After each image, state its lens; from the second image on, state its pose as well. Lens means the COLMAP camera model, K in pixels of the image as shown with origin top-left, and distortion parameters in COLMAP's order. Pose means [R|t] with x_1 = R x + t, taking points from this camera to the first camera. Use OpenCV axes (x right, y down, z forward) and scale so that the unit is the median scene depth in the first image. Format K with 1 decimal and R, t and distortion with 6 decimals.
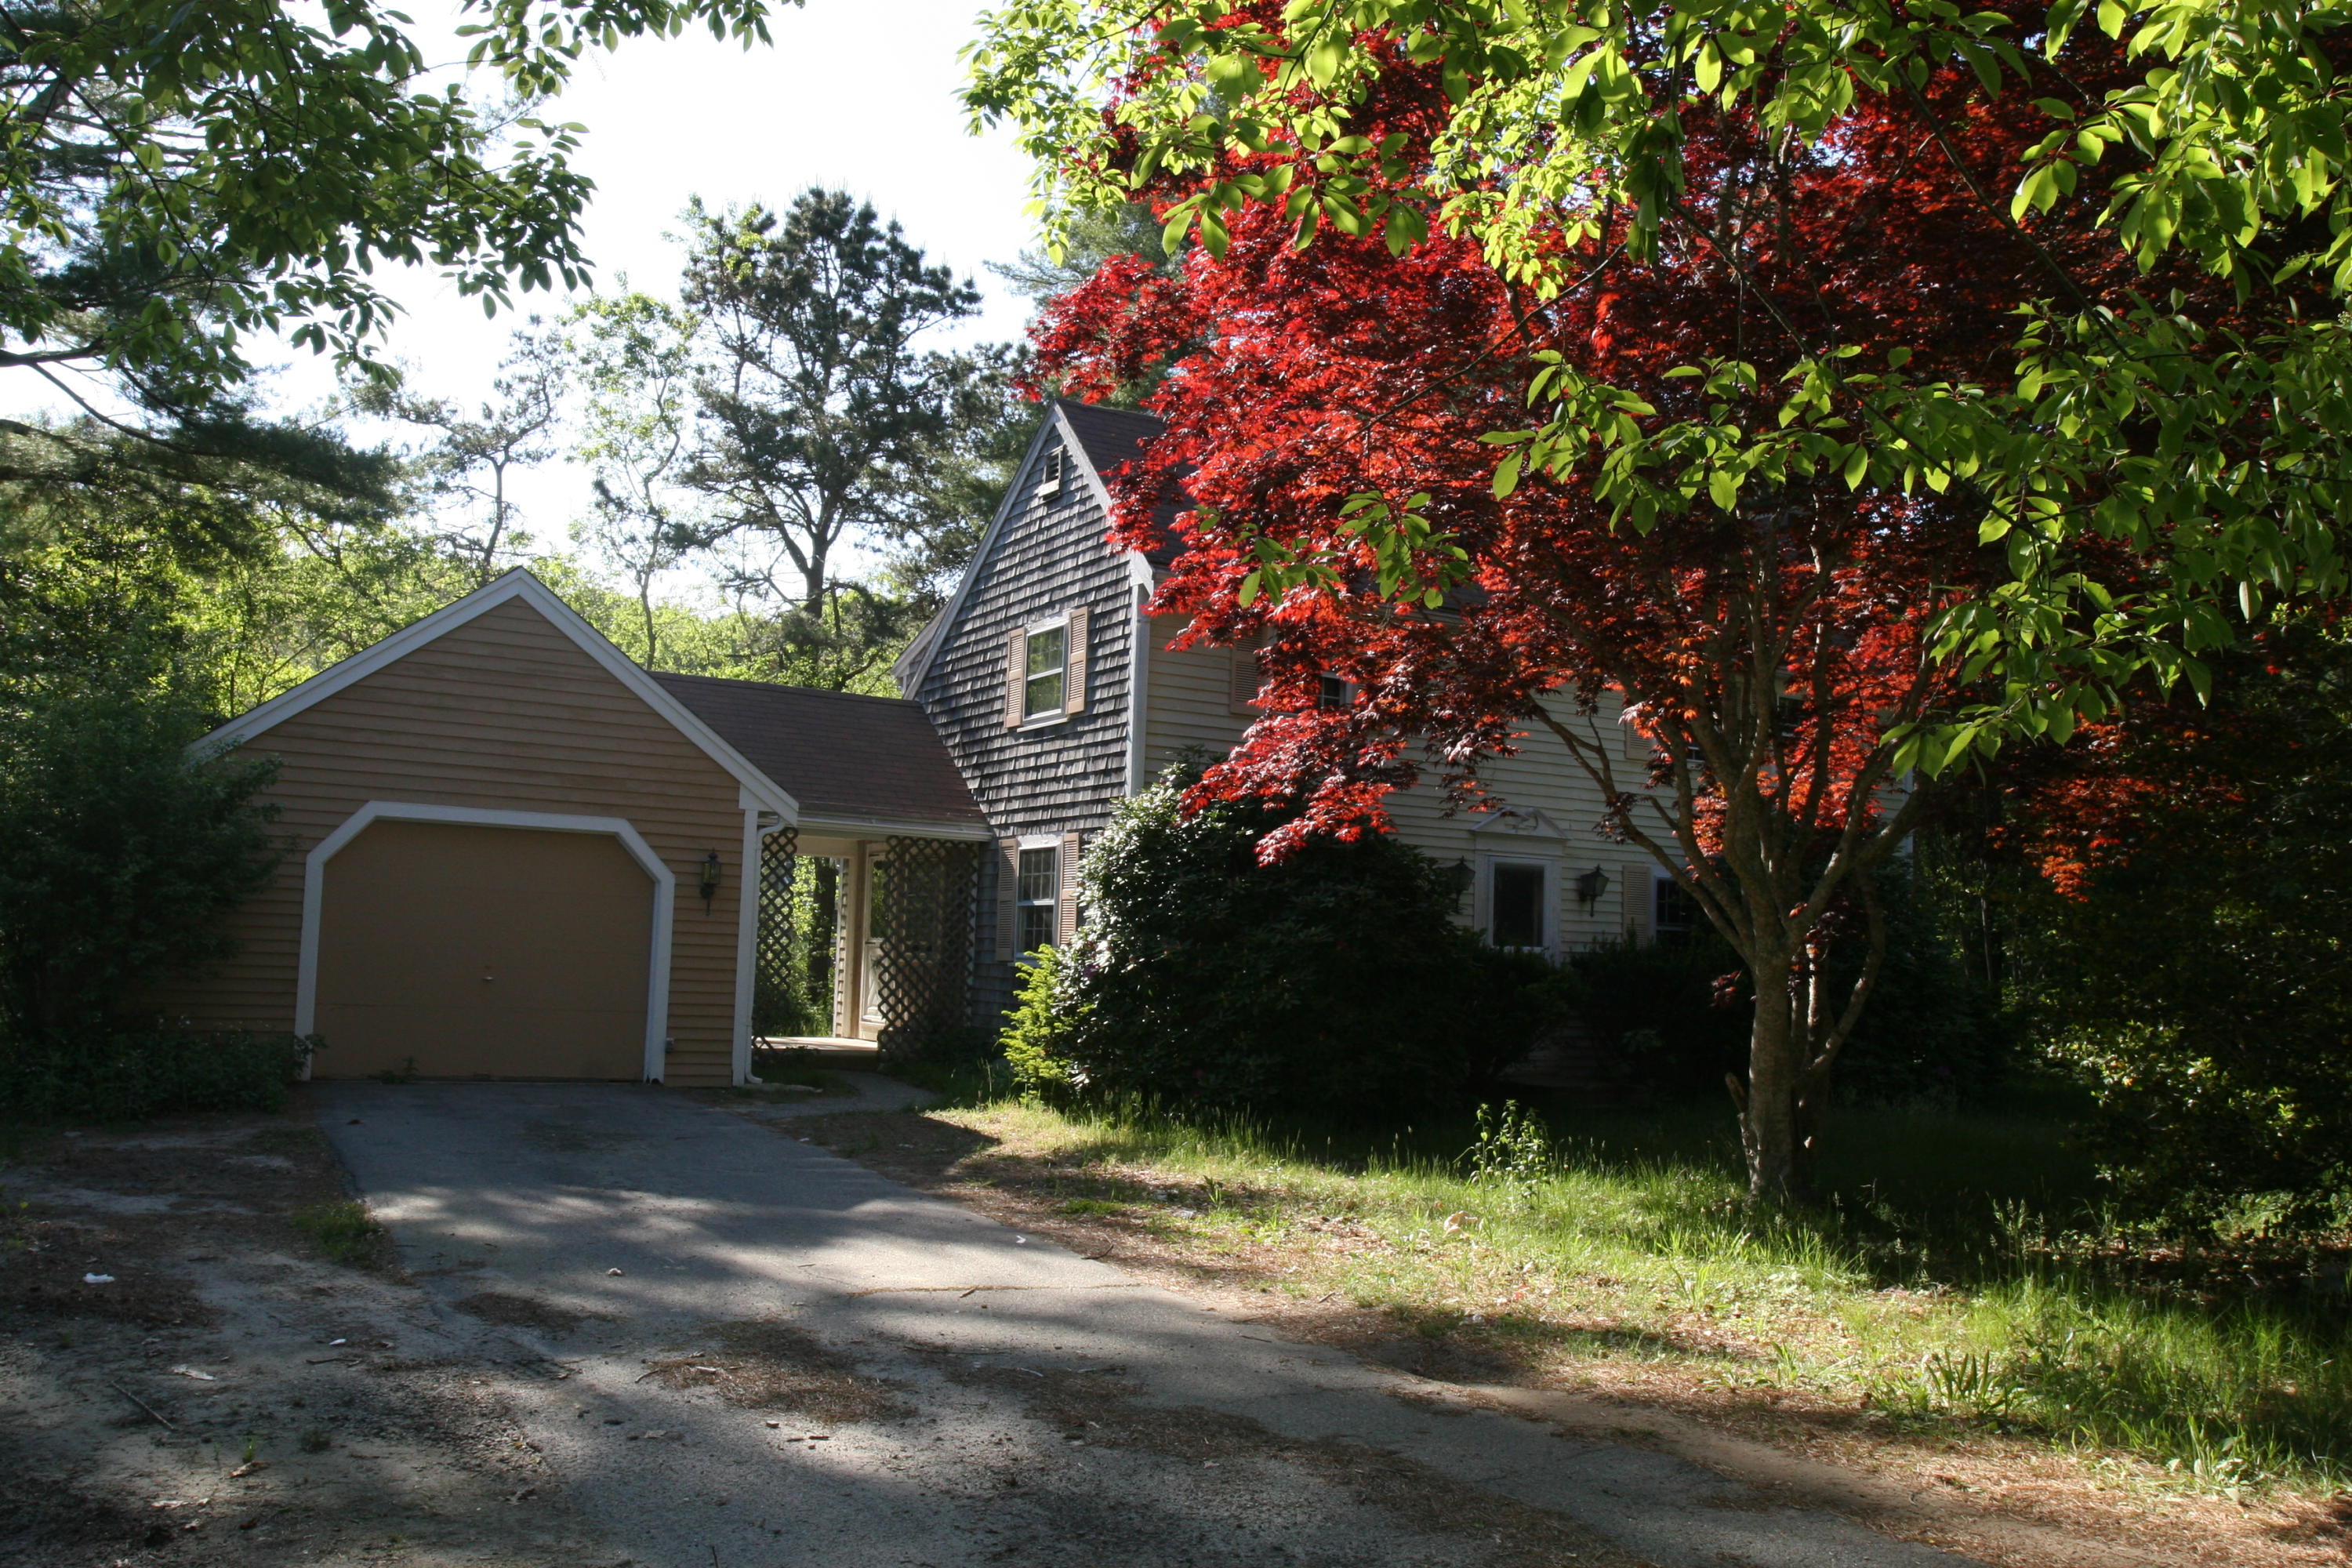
lens RADIAL K [[1969.5, 0, 1176.0], [0, 1969.5, 784.0], [0, 0, 1]] dist [-0.005230, -0.005258]
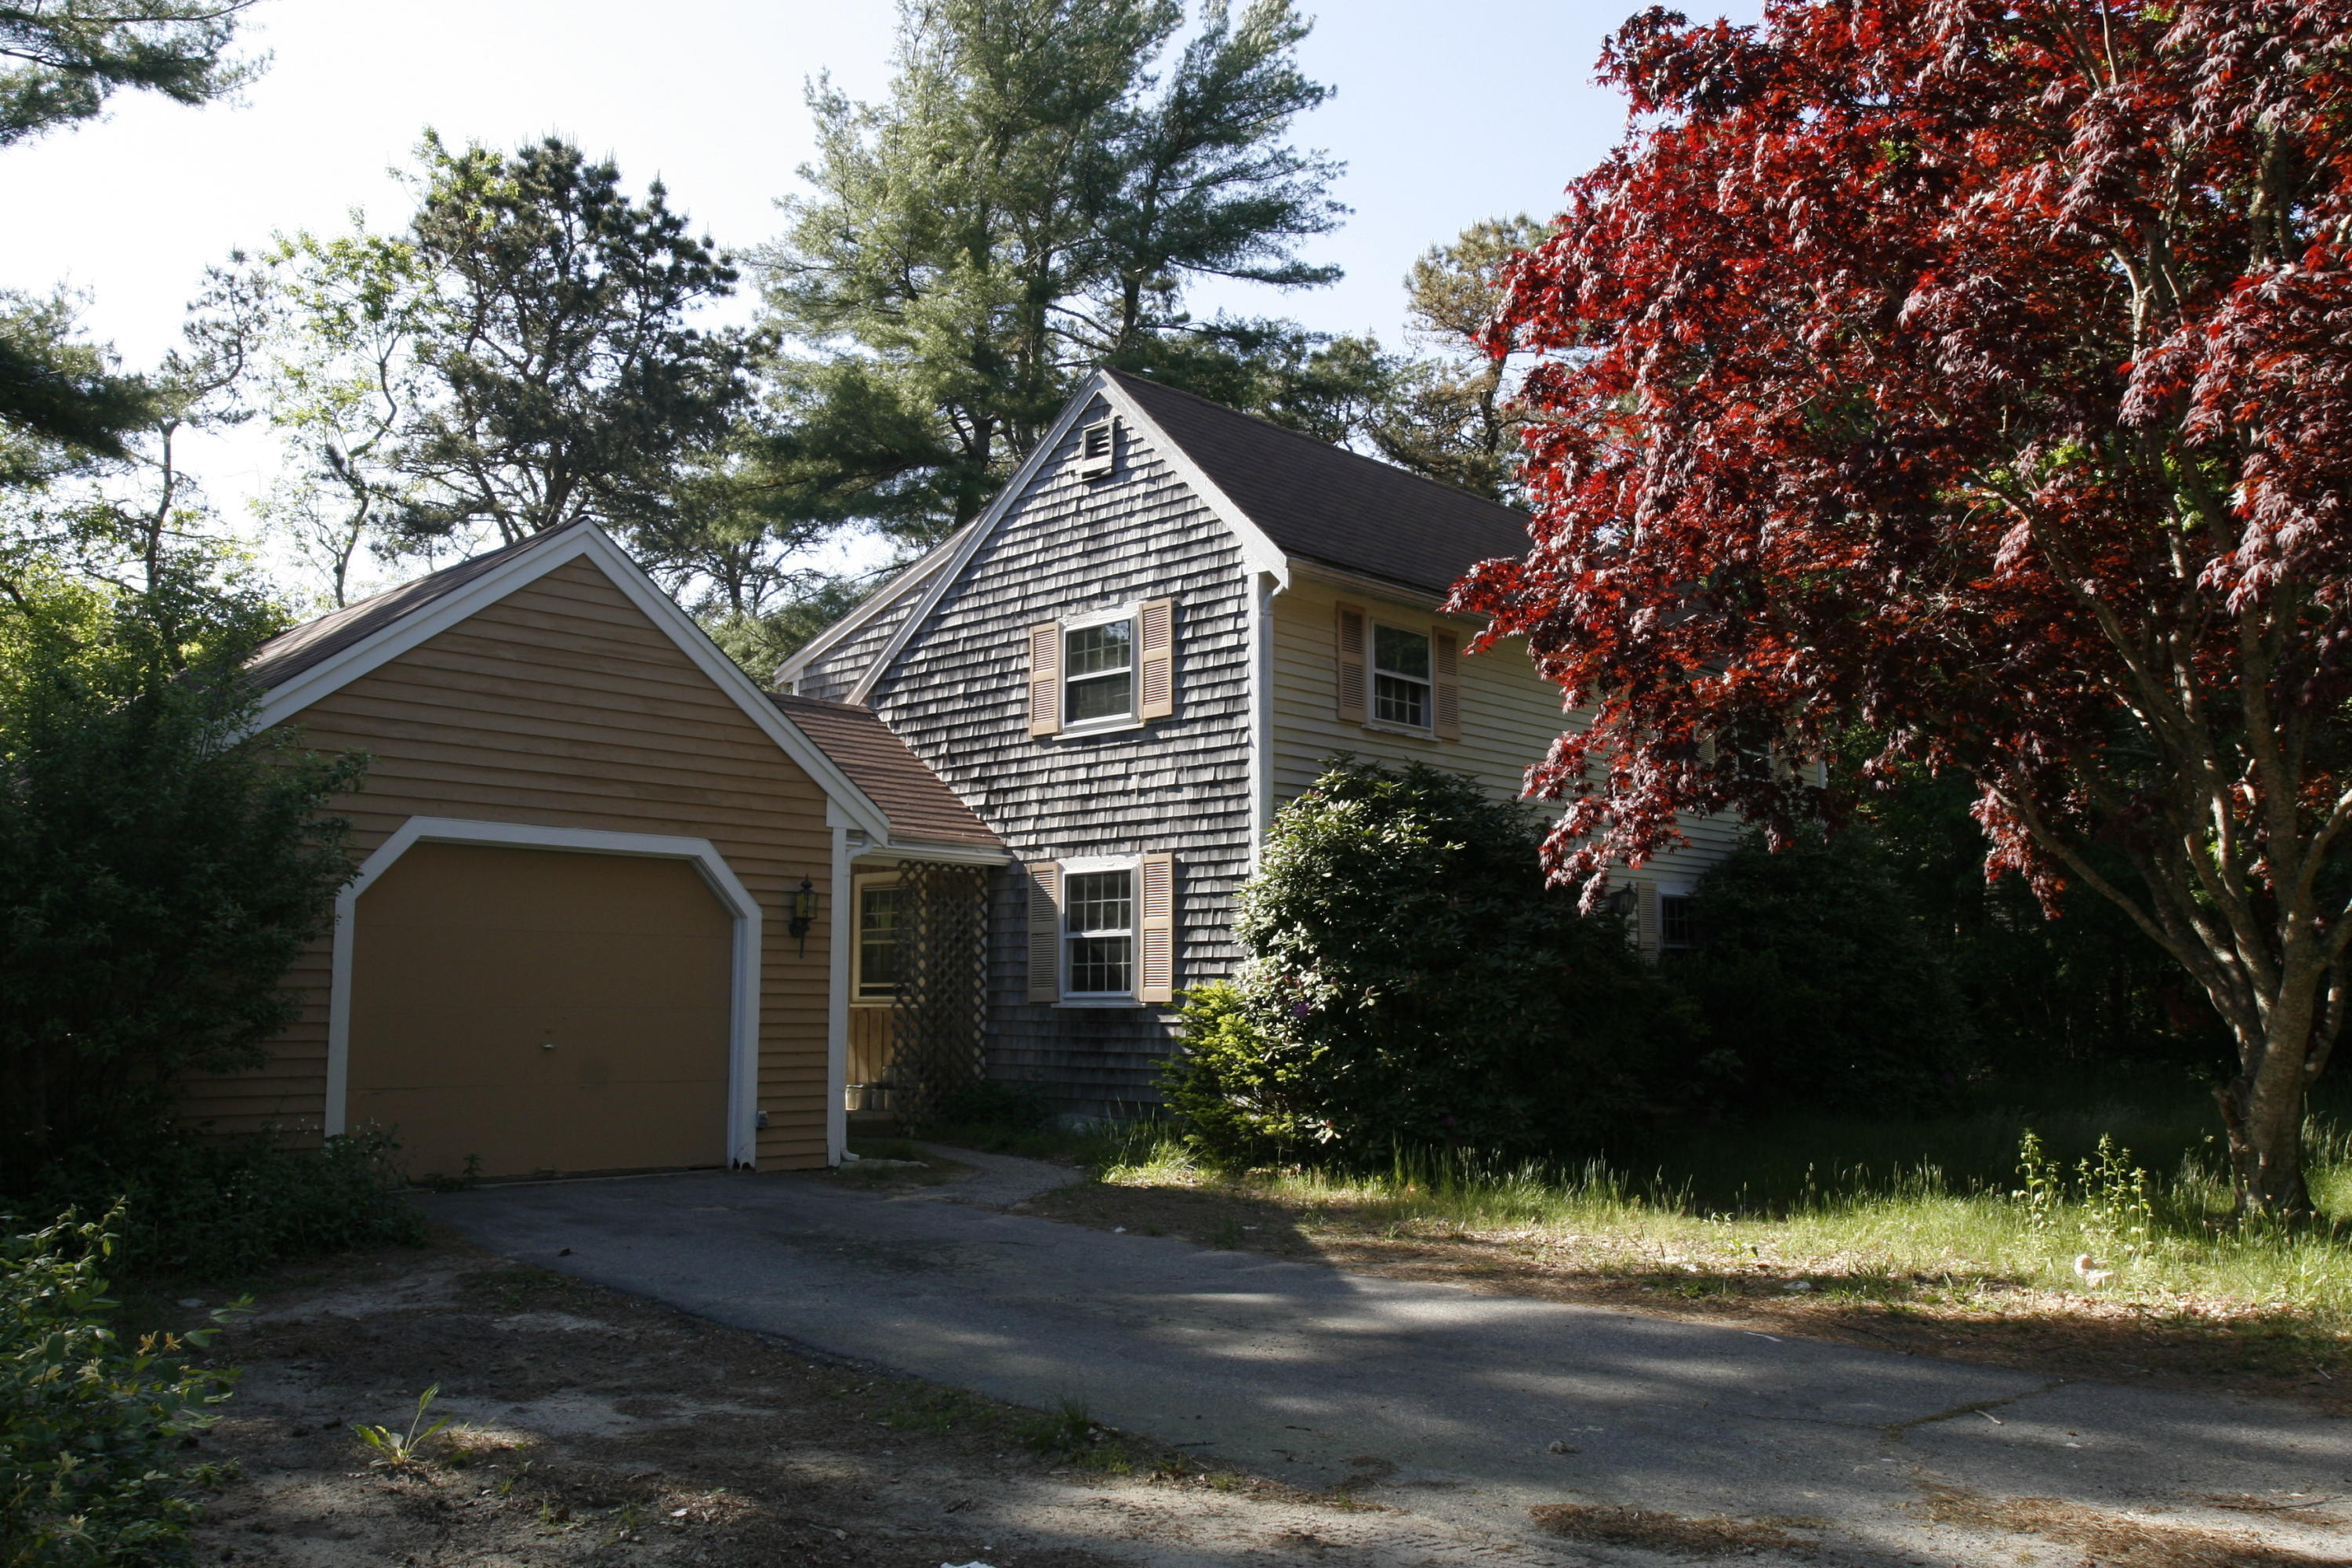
lens RADIAL K [[1889.0, 0, 1176.0], [0, 1889.0, 784.0], [0, 0, 1]] dist [-0.004731, -0.043307]
pose [[0.953556, 0.001003, 0.301213, -0.289062], [0.004533, 0.999833, -0.017679, 0.008570], [-0.301181, 0.018224, 0.953393, 0.185259]]
